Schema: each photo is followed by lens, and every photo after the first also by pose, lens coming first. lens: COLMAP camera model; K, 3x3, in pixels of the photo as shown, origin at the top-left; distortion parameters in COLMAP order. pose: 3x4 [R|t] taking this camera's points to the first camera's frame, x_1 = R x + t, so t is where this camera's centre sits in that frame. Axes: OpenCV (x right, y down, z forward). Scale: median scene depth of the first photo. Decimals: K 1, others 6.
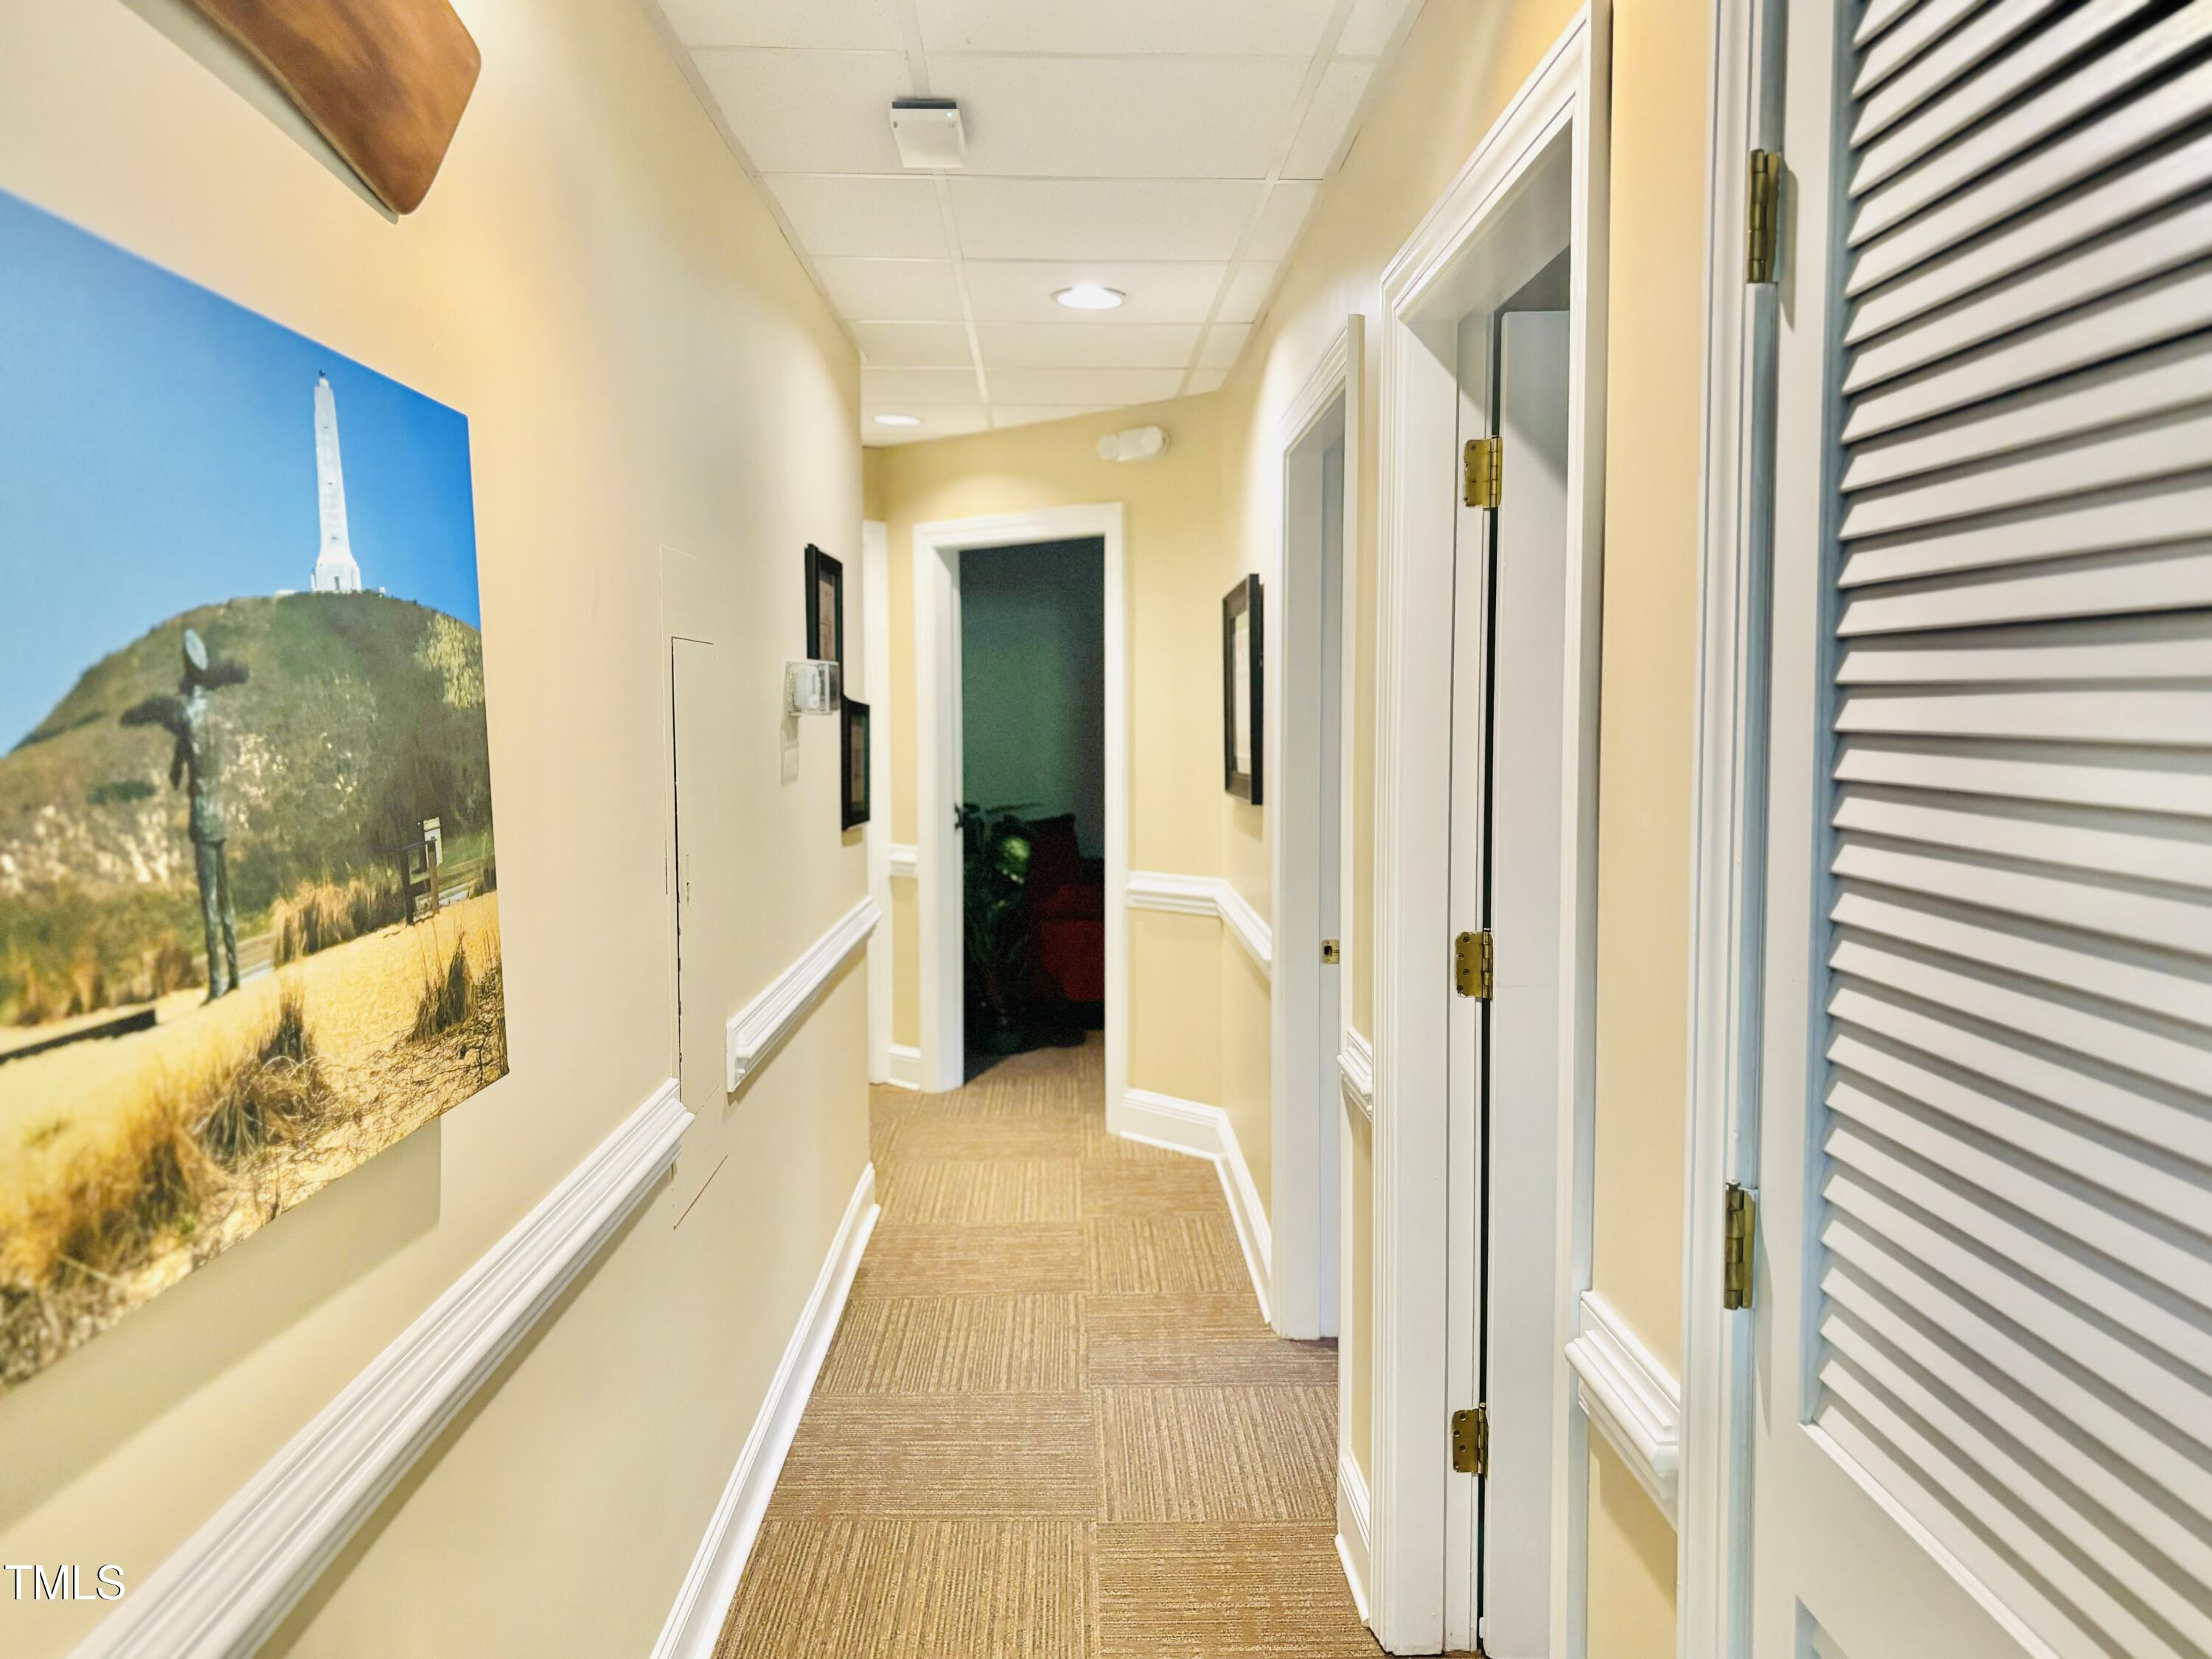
lens RADIAL K [[1747.4, 0, 1106.0], [0, 1747.4, 829.5], [0, 0, 1]] dist [0.114288, -0.134640]
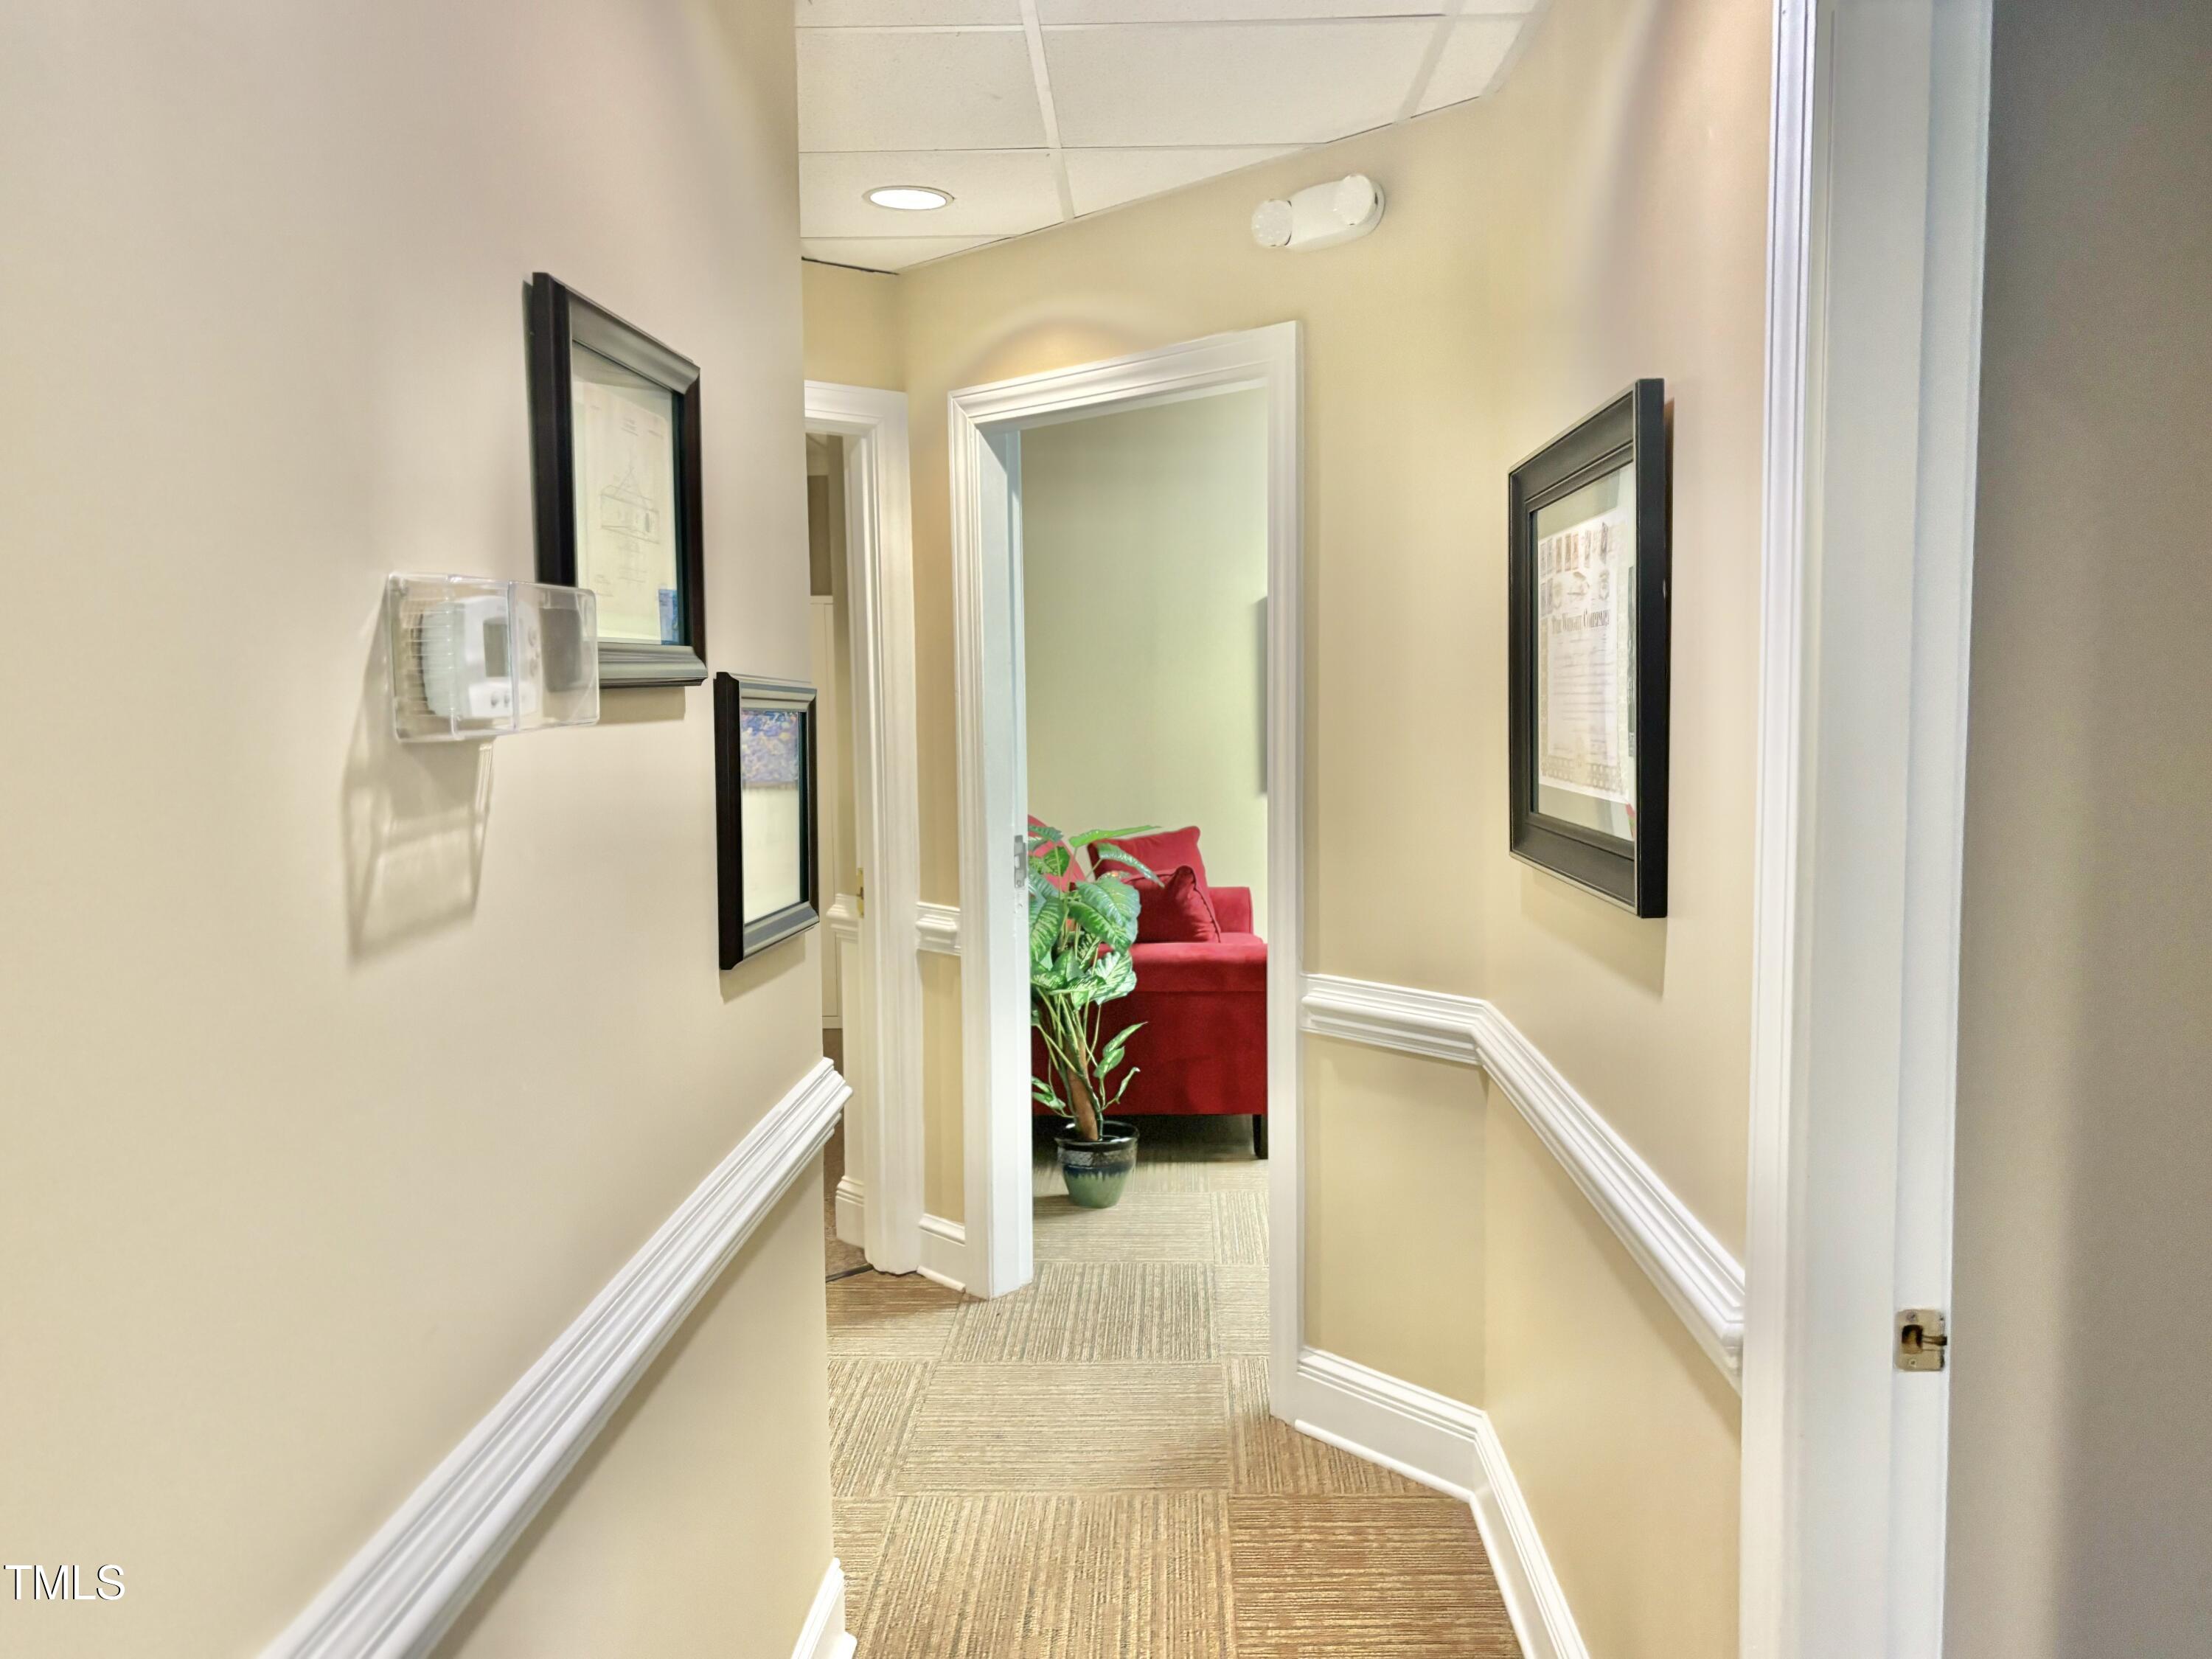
lens RADIAL K [[1747.4, 0, 1106.0], [0, 1747.4, 829.5], [0, 0, 1]] dist [0.114288, -0.134640]
pose [[0.997908, -0.002787, -0.064588, -0.016327], [0.003933, 0.999837, 0.017634, -0.034540], [0.064528, -0.017851, 0.997756, 0.437519]]
